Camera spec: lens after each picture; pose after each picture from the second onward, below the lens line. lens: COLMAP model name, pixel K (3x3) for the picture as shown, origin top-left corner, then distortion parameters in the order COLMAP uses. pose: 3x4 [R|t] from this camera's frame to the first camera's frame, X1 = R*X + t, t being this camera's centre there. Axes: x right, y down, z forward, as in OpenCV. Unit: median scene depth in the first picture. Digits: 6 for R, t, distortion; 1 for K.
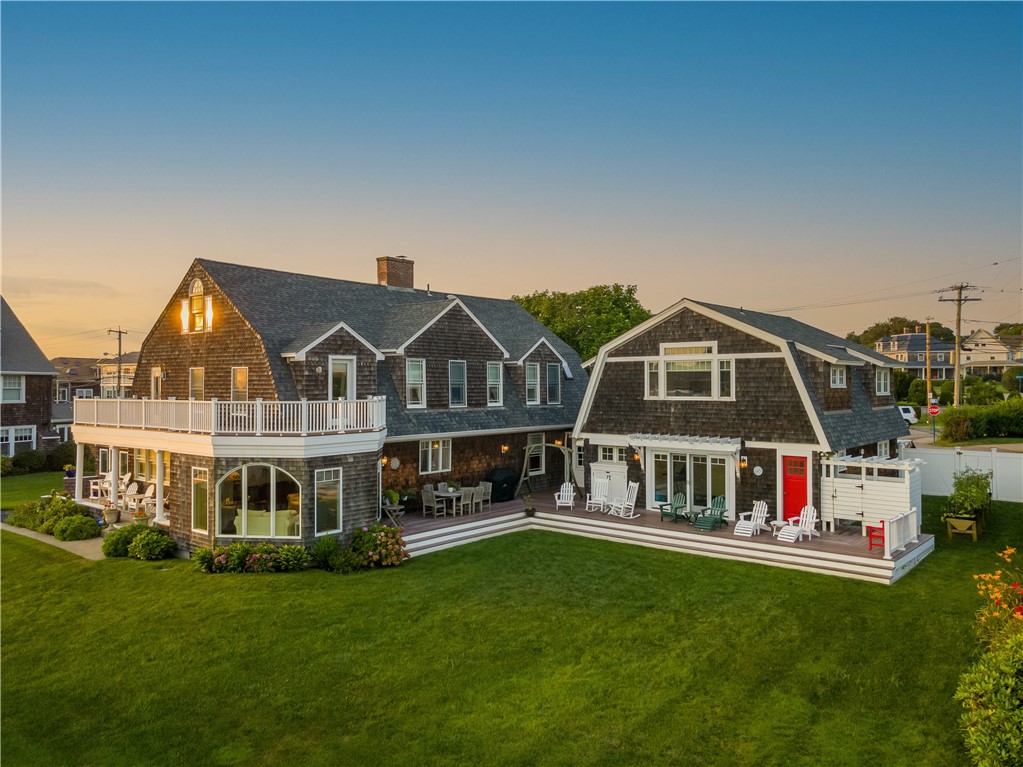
lens RADIAL K [[749.7, 0, 496.2], [0, 749.7, 380.8], [0, 0, 1]] dist [0.024929, 0.002165]
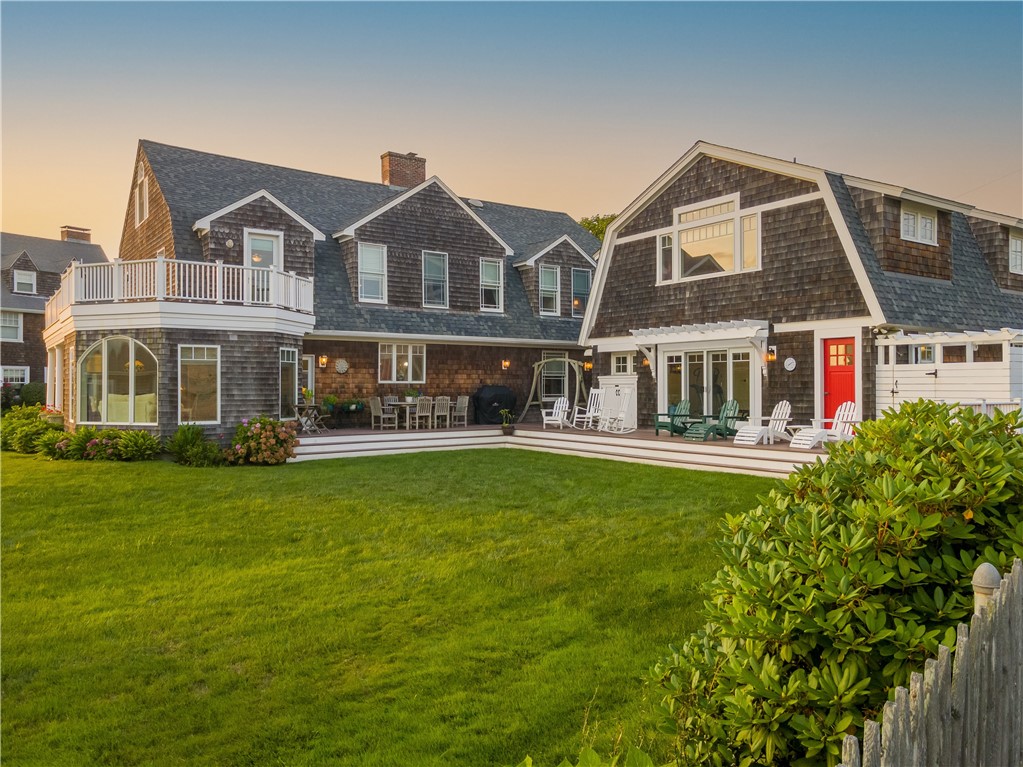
lens RADIAL K [[749.7, 0, 496.2], [0, 749.7, 380.8], [0, 0, 1]] dist [0.024929, 0.002165]
pose [[0.968413, -0.000546, -0.249350, 0.240678], [0.000313, 0.999999, -0.000974, 0.127335], [0.249351, 0.000865, 0.968413, 0.229670]]
